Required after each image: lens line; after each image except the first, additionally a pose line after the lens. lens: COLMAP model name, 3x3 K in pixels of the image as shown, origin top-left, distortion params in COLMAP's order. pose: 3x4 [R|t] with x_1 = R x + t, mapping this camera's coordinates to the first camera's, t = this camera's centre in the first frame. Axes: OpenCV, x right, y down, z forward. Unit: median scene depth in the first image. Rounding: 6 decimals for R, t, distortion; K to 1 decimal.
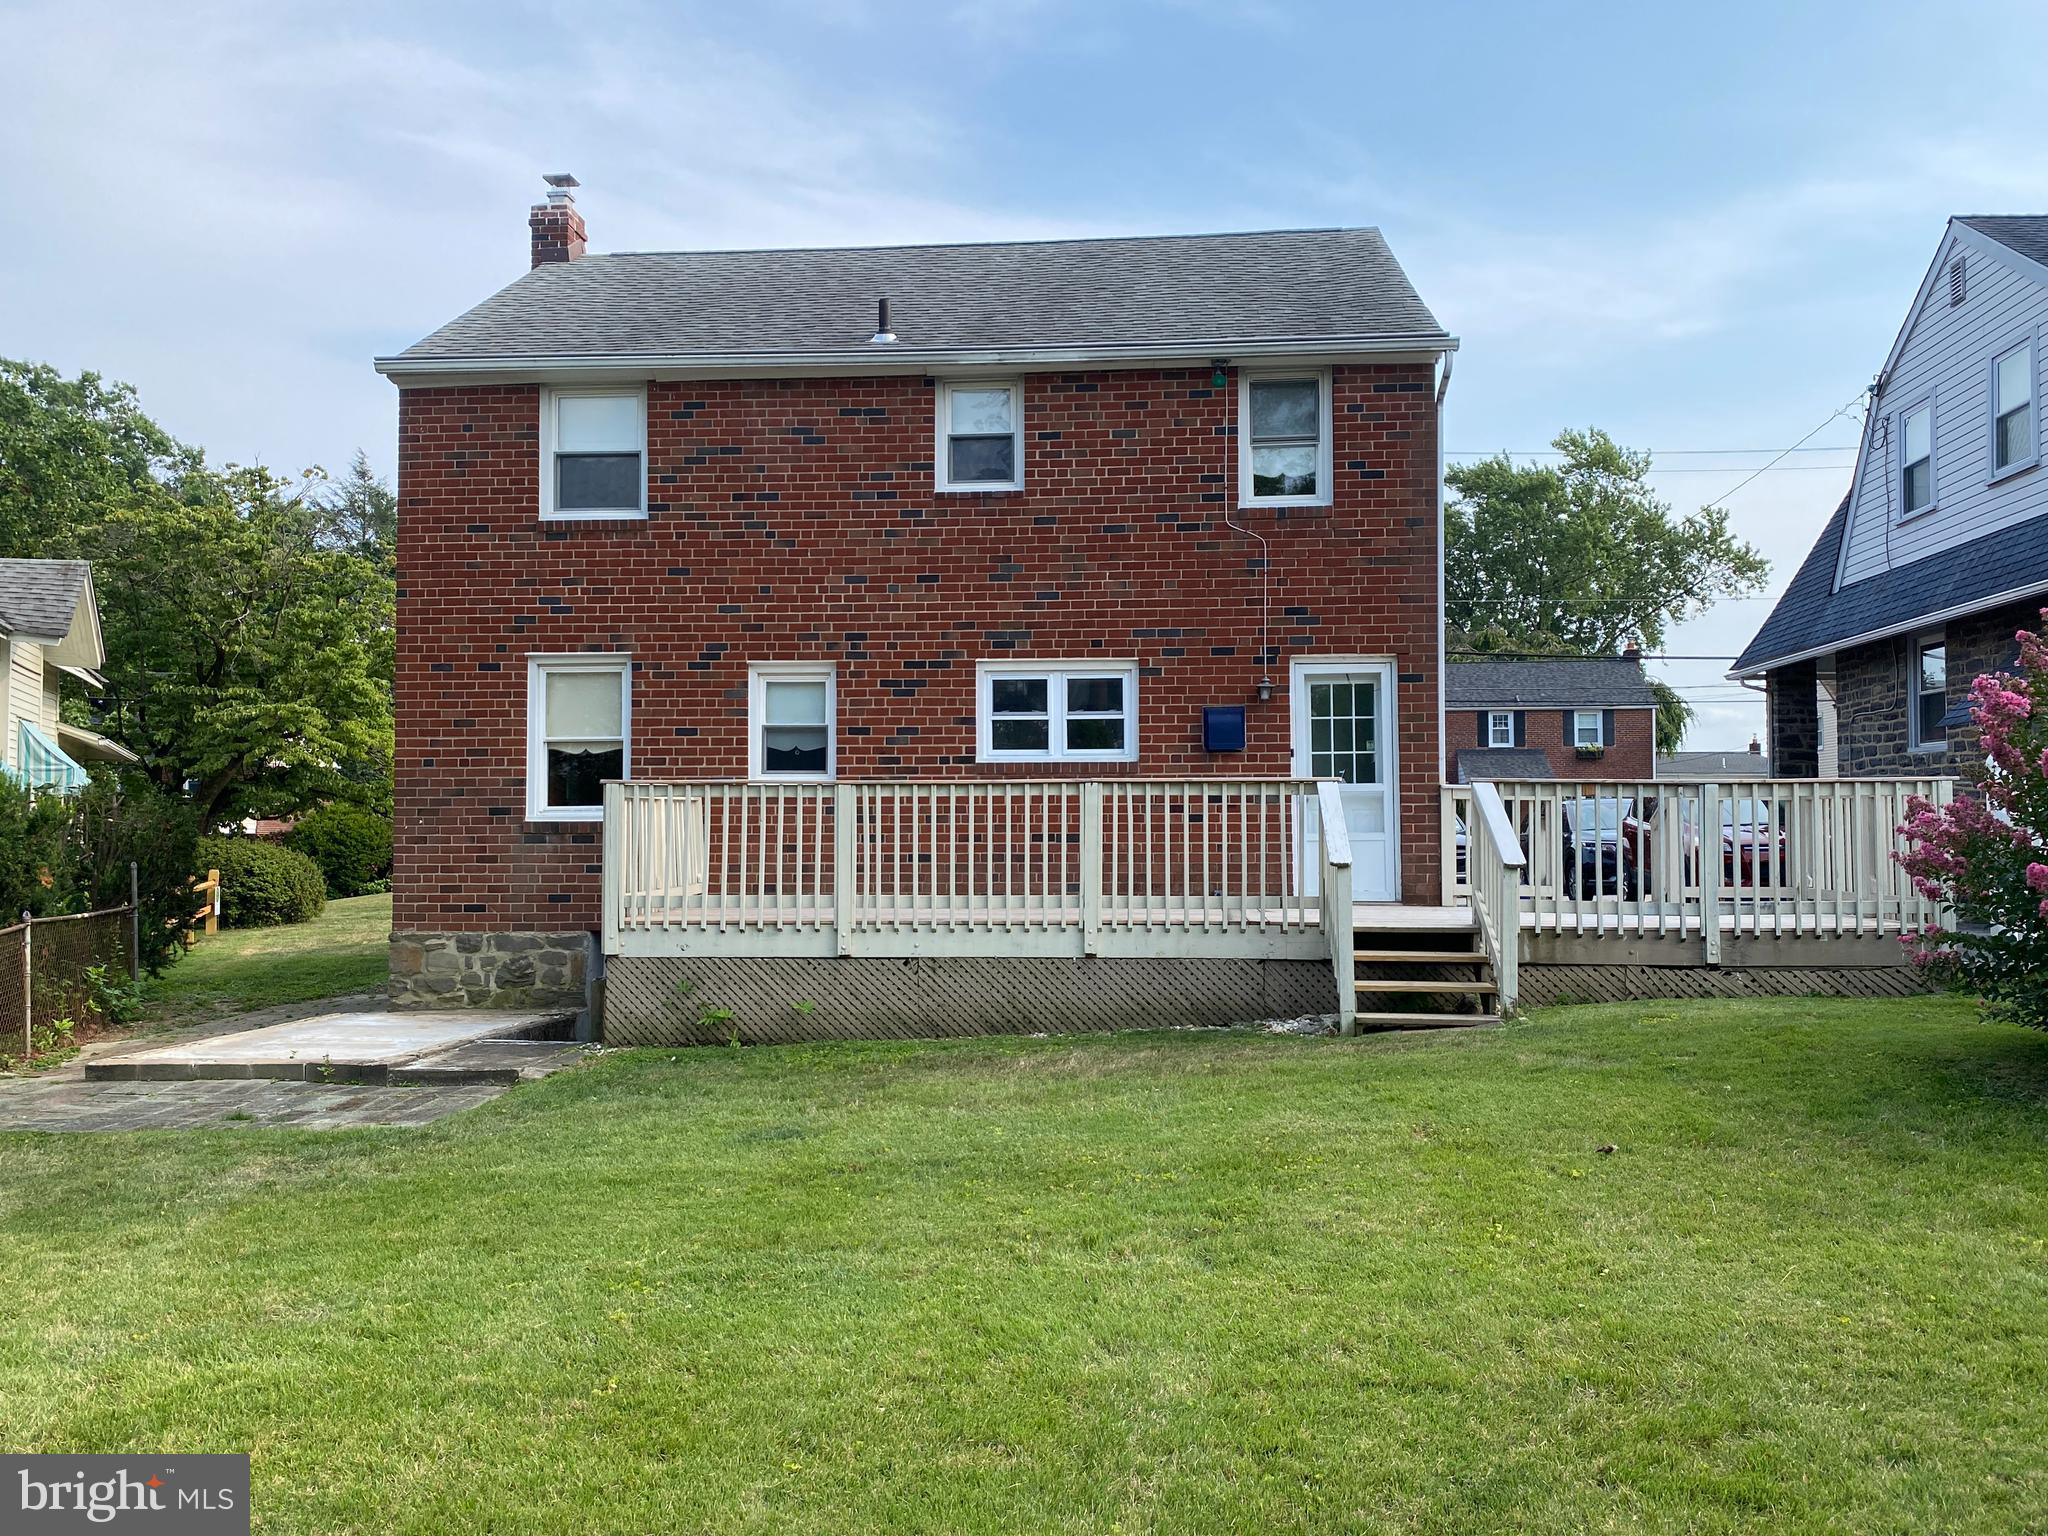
lens RADIAL K [[1665.5, 0, 1043.6], [0, 1665.5, 756.3], [0, 0, 1]] dist [-0.023462, 0.053118]
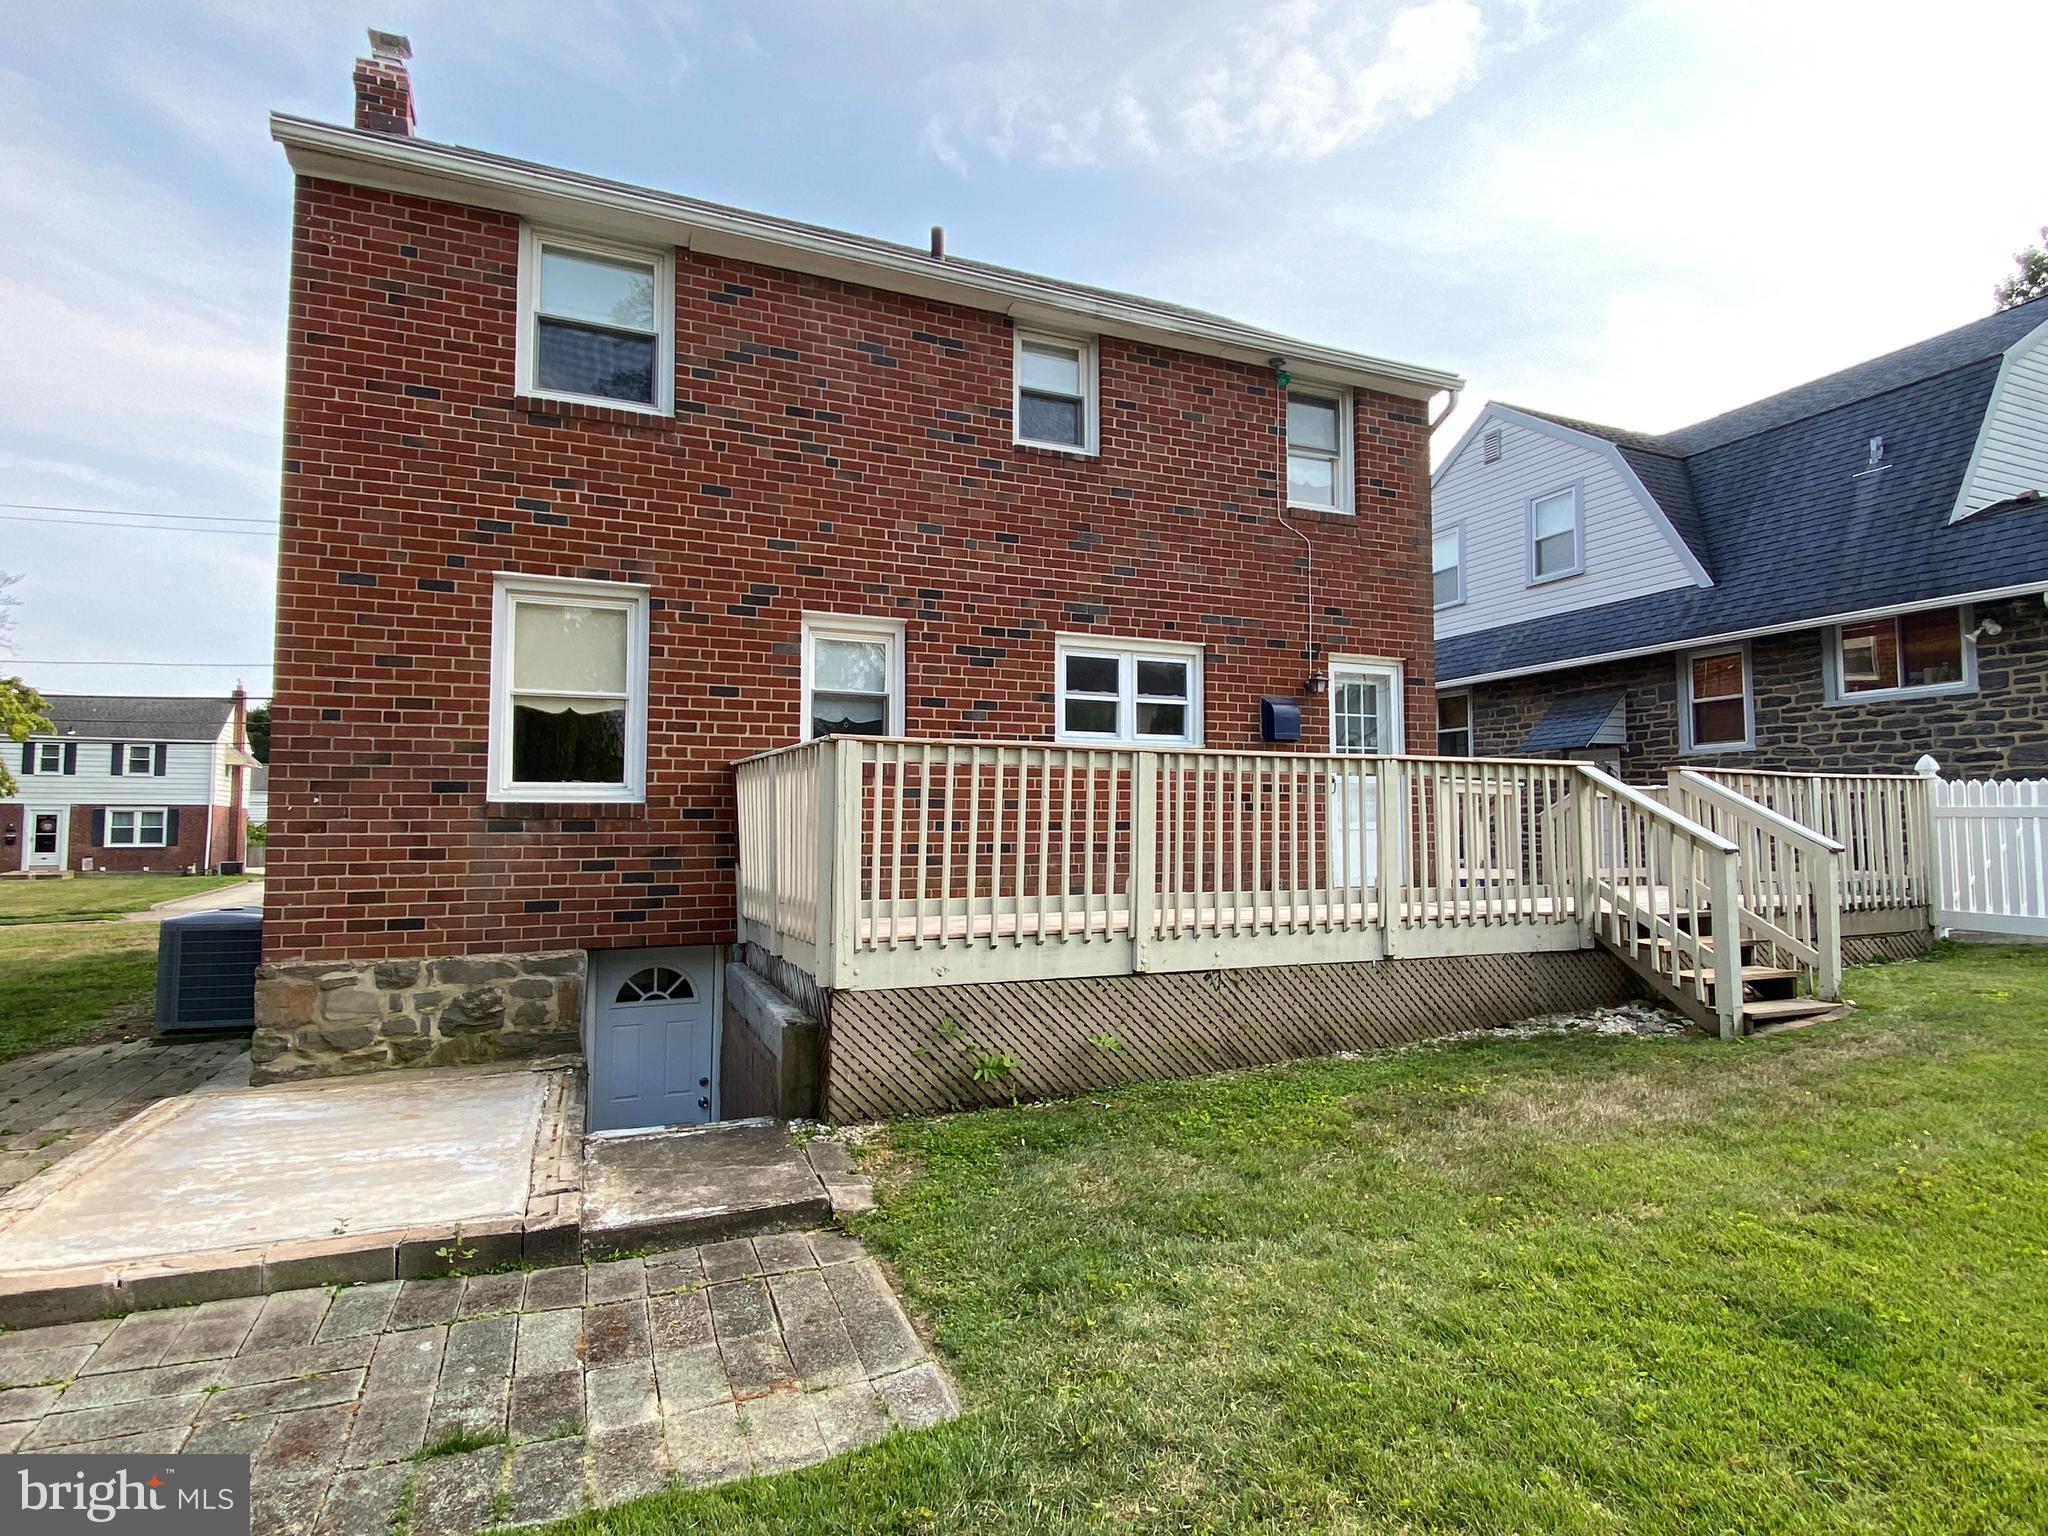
lens RADIAL K [[1123.8, 0, 1023.8], [0, 1123.8, 760.0], [0, 0, 1]] dist [-0.000845, -0.008994]
pose [[0.877163, 0.033466, 0.479026, -0.346848], [-0.022468, 0.999336, -0.028673, 0.030281], [-0.479667, 0.014388, 0.877332, 0.463397]]
